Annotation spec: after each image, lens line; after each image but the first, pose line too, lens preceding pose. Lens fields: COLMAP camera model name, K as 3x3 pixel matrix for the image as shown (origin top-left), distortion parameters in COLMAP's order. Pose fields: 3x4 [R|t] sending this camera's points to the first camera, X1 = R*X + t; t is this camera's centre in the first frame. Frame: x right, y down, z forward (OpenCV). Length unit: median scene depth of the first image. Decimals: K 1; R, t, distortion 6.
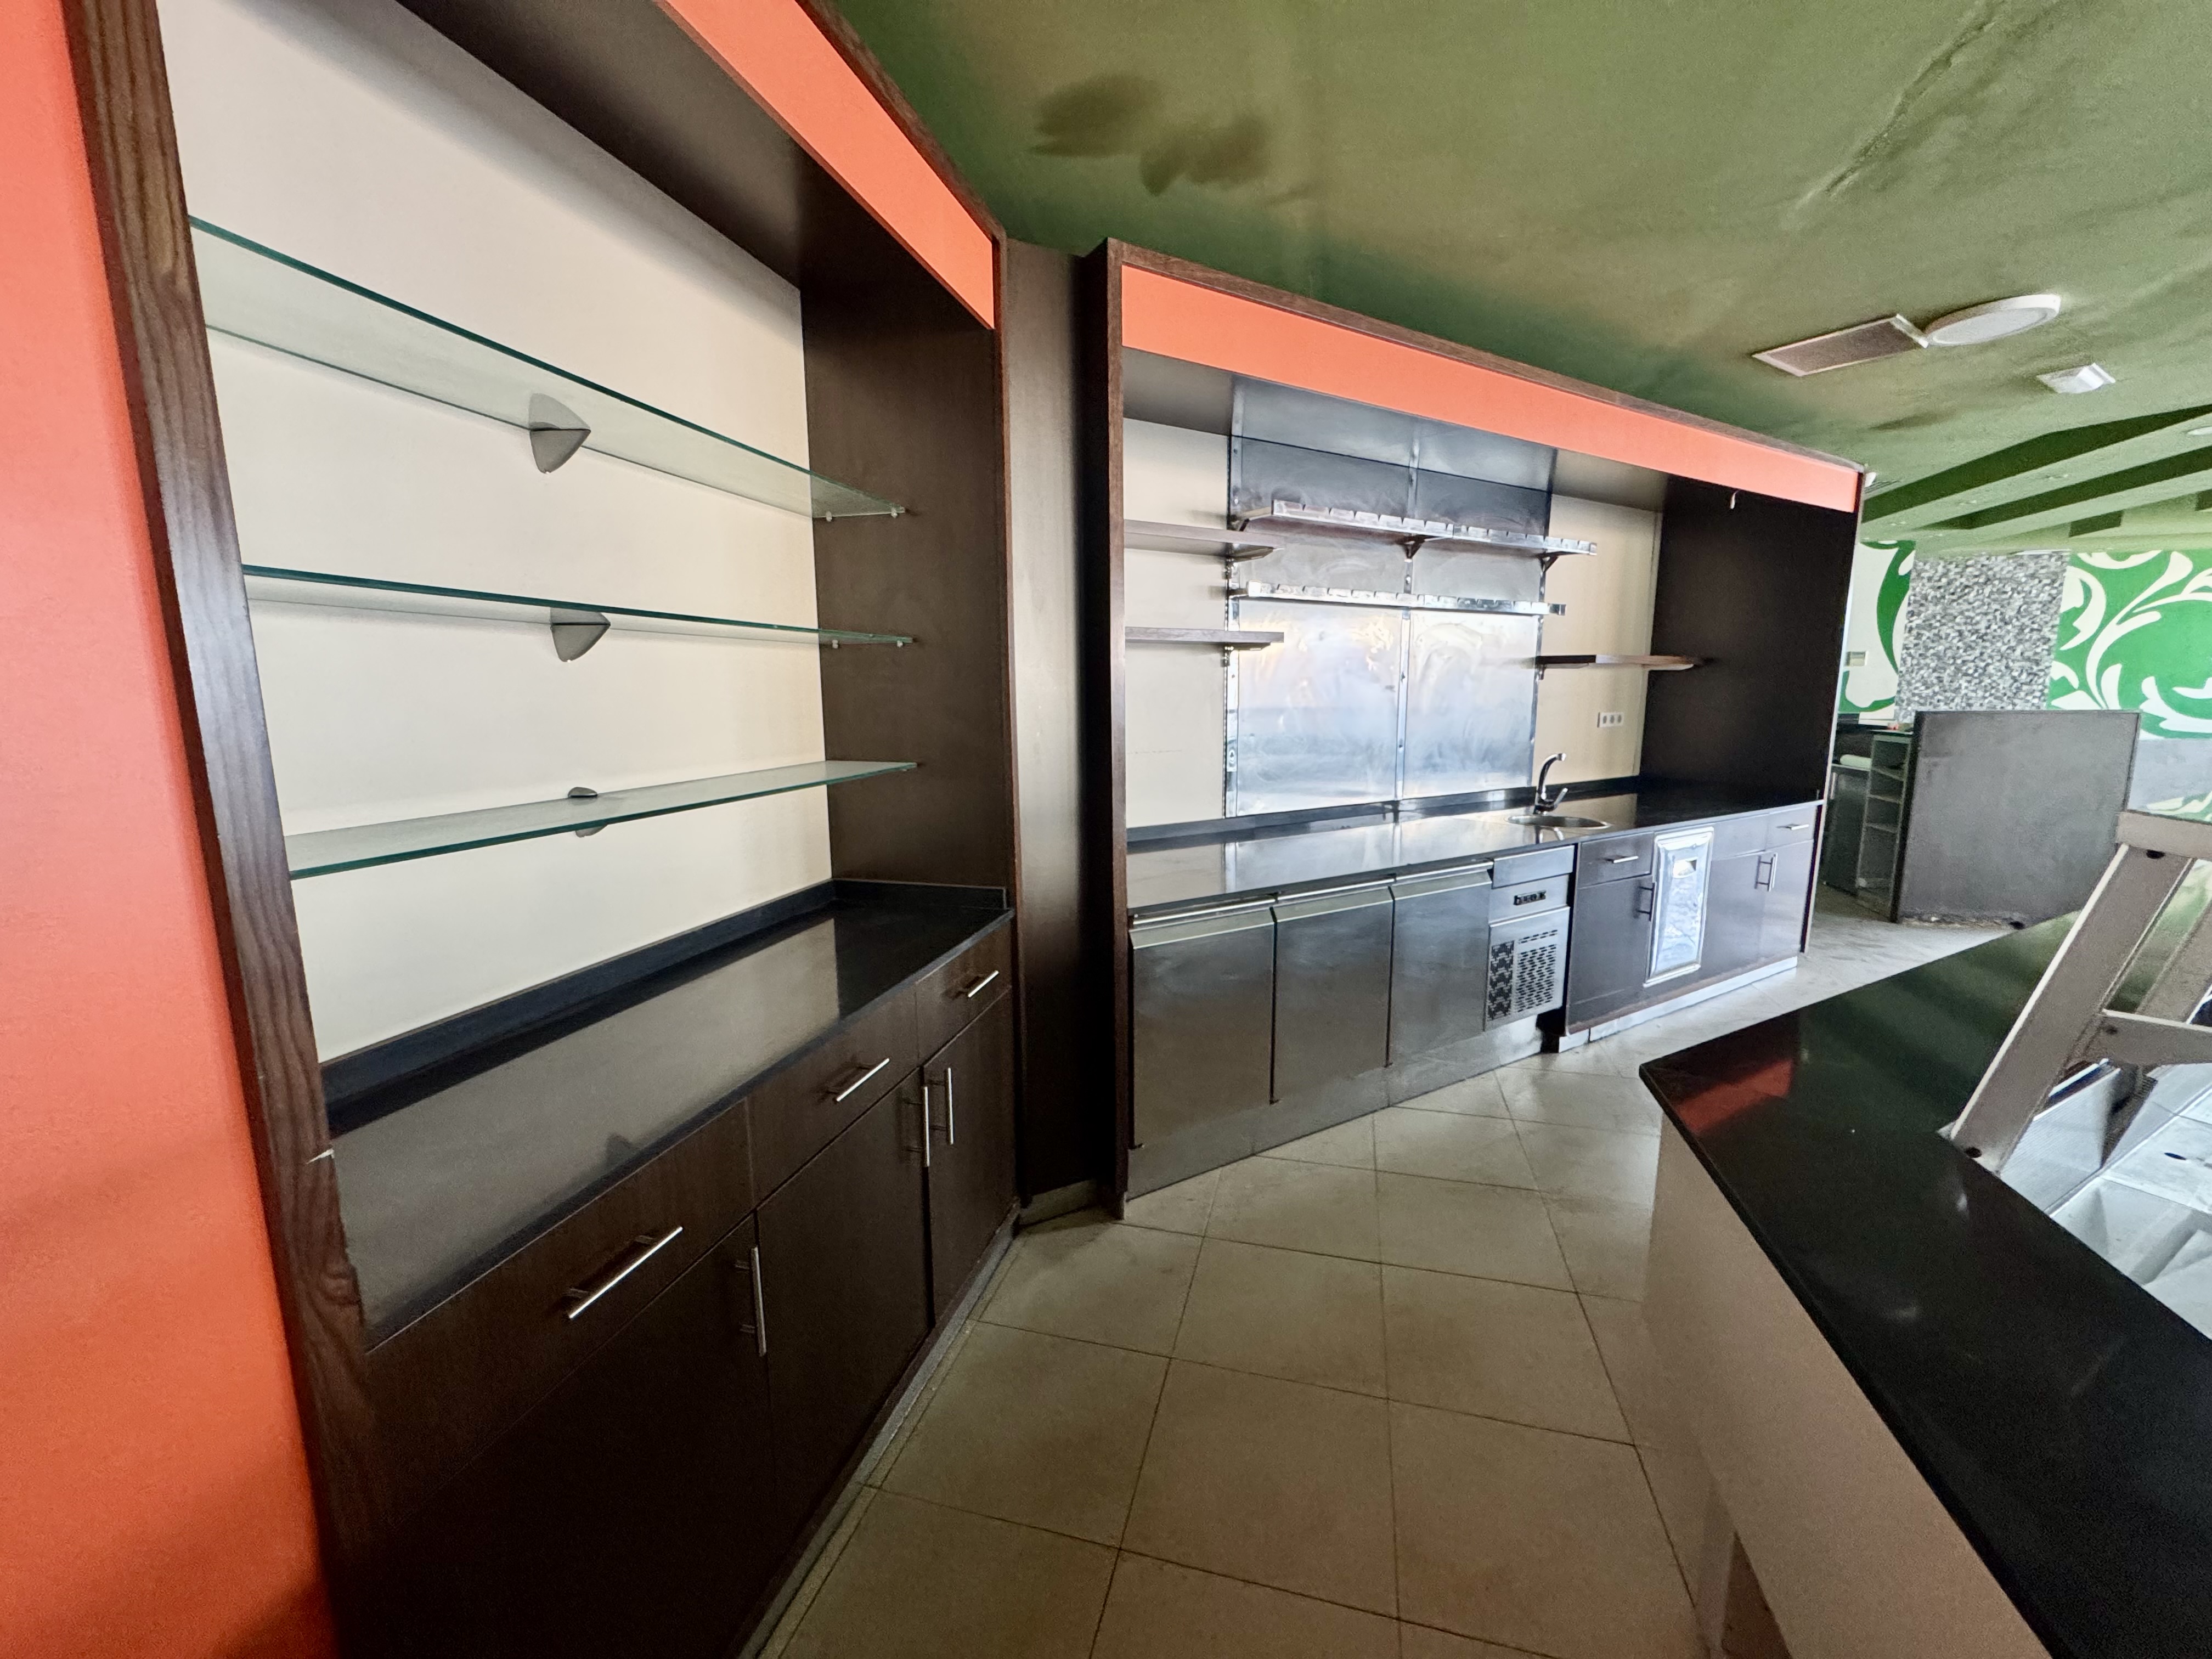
lens RADIAL K [[885.8, 0, 1108.4], [0, 885.8, 833.7], [0, 0, 1]] dist [-0.003481, 0.000364]
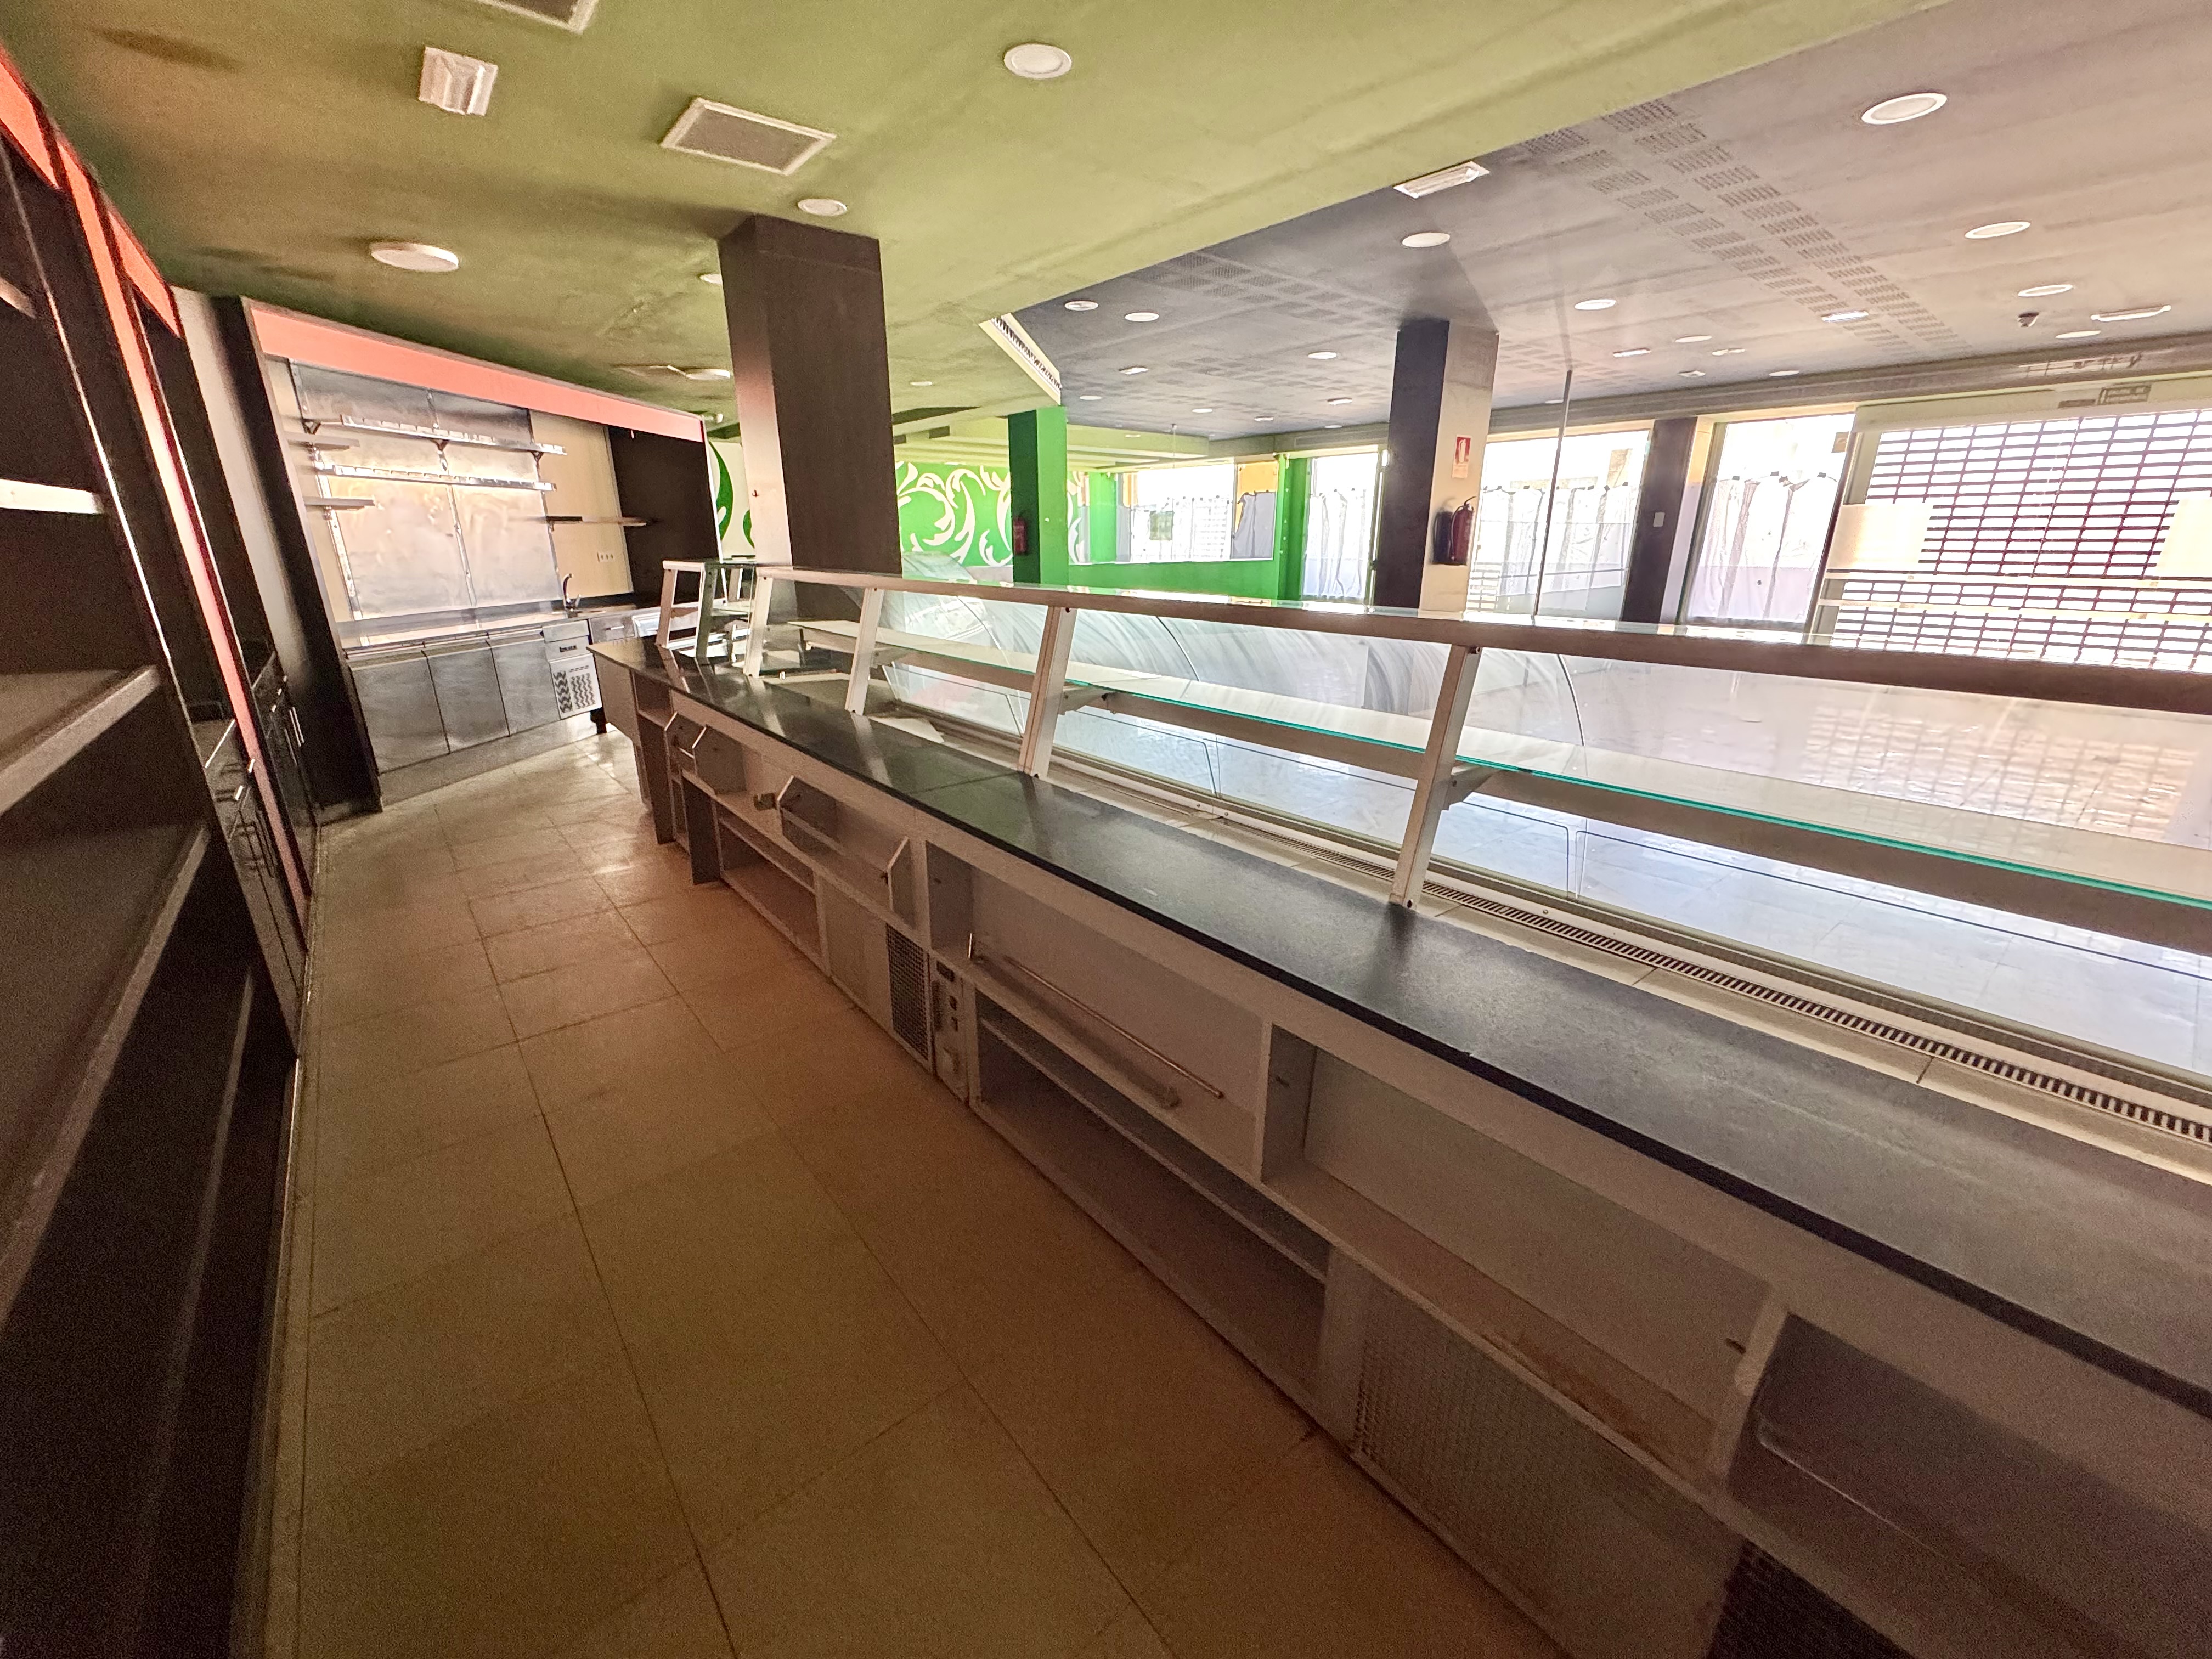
lens RADIAL K [[885.8, 0, 1110.1], [0, 885.8, 825.9], [0, 0, 1]] dist [-0.003481, 0.000364]
pose [[0.574818, -0.246589, 0.780243, -0.179943], [0.128137, 0.968876, 0.211805, 0.076914], [-0.808187, -0.021771, 0.588524, -0.444025]]
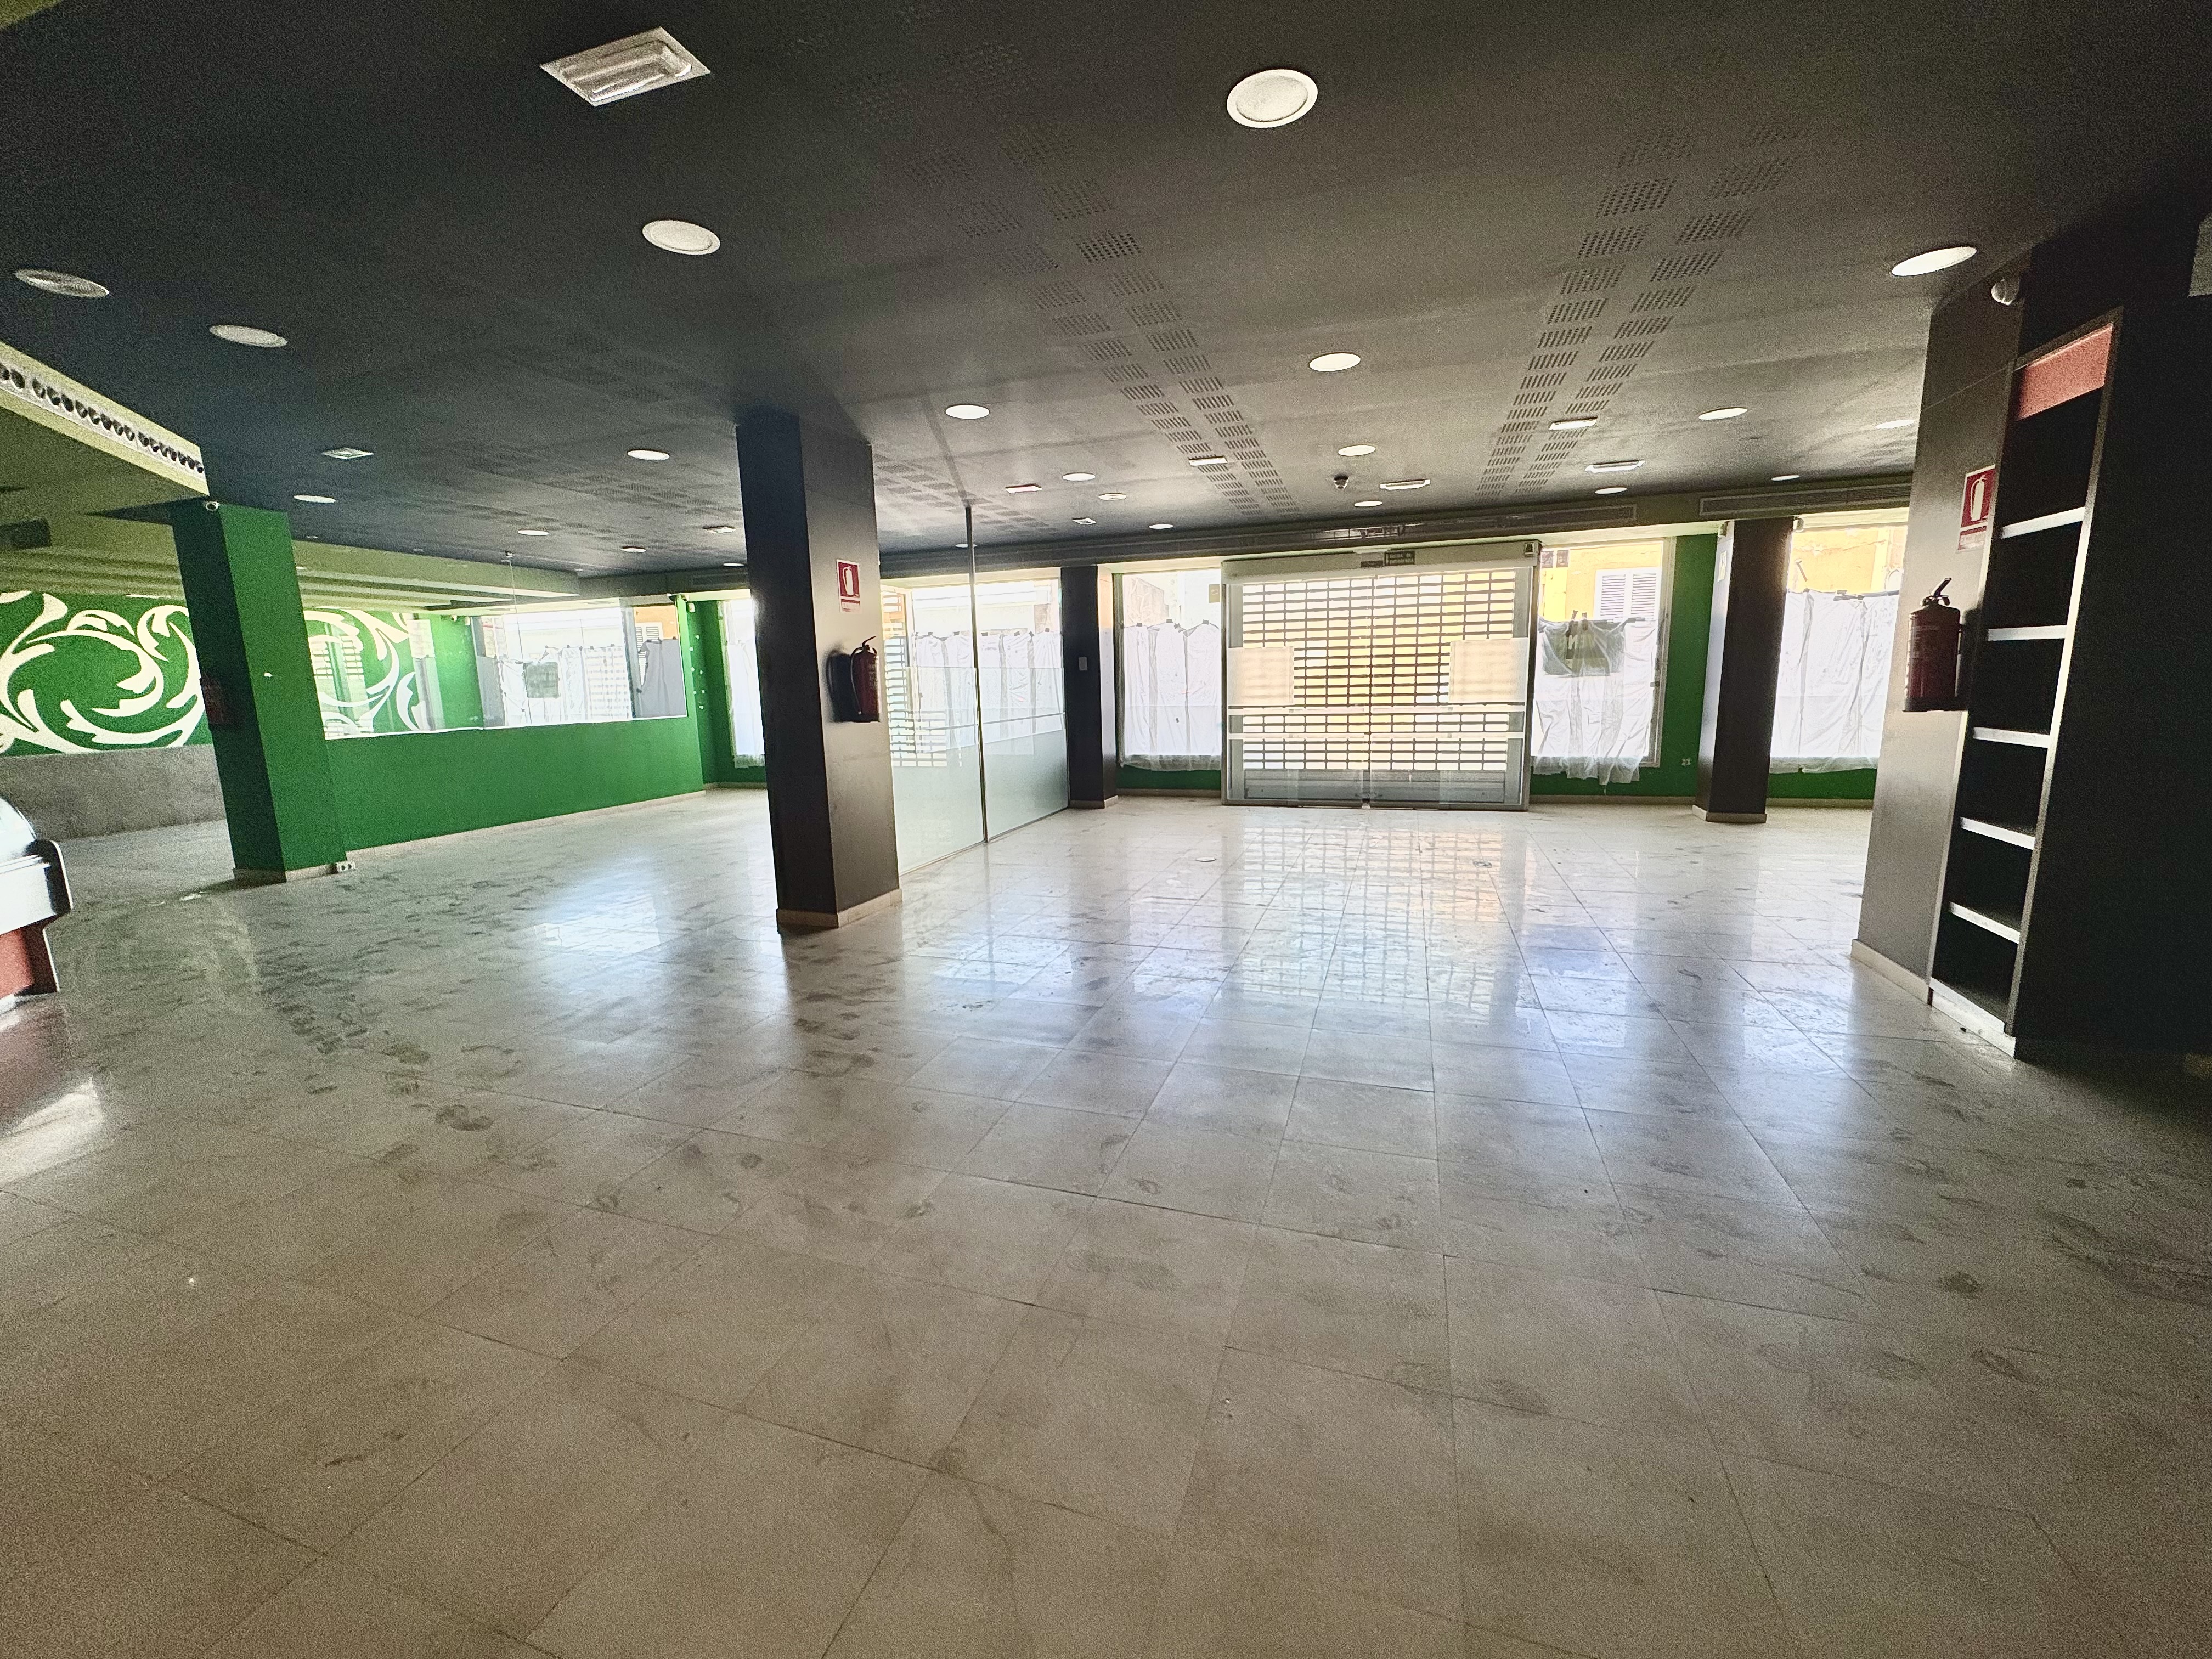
lens RADIAL K [[885.8, 0, 1105.3], [0, 885.8, 831.0], [0, 0, 1]] dist [-0.003481, 0.000364]
pose [[0.058616, -0.161109, 0.985194, 0.089105], [0.184215, 0.971688, 0.147941, 0.071658], [-0.981137, 0.172816, 0.086635, -0.423791]]
